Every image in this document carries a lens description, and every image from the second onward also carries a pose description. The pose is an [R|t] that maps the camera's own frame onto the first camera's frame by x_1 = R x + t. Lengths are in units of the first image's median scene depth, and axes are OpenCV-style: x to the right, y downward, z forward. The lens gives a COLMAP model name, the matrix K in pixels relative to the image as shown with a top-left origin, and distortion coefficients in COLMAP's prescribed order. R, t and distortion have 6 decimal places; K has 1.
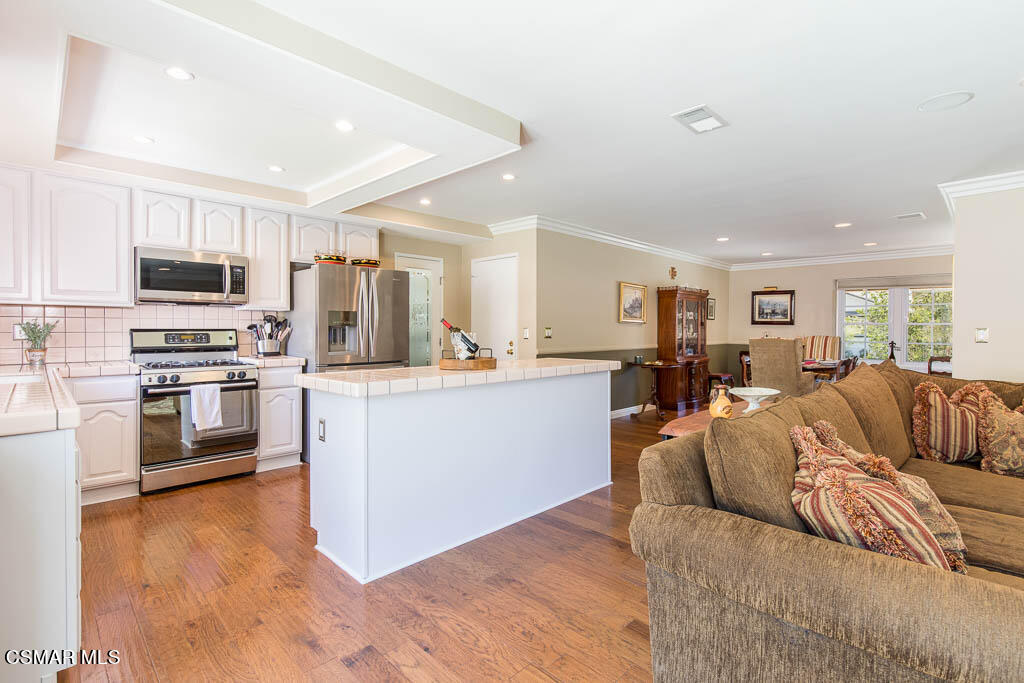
lens RADIAL K [[482.4, 0, 512.1], [0, 482.4, 333.8], [0, 0, 1]] dist [-0.002671, -0.000410]
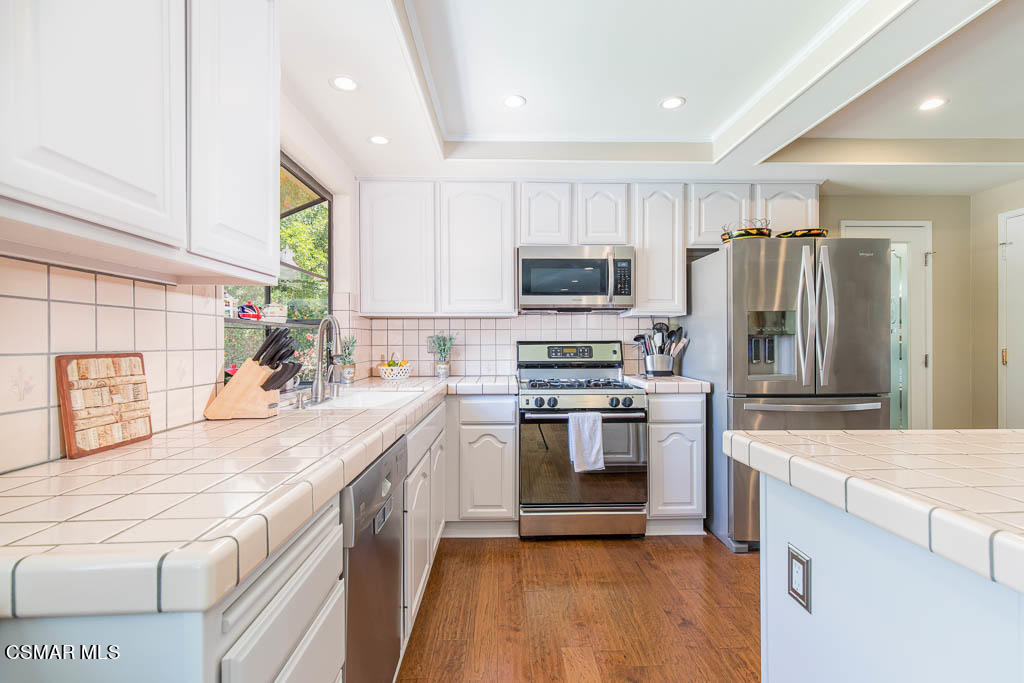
lens RADIAL K [[477.9, 0, 512.0], [0, 477.9, 341.5], [0, 0, 1]] dist [0.014368, -0.000251]
pose [[0.731516, -0.006519, -0.681793, -0.175488], [-0.001593, 0.999935, -0.011271, 0.000578], [0.681822, 0.009331, 0.731458, 0.316781]]
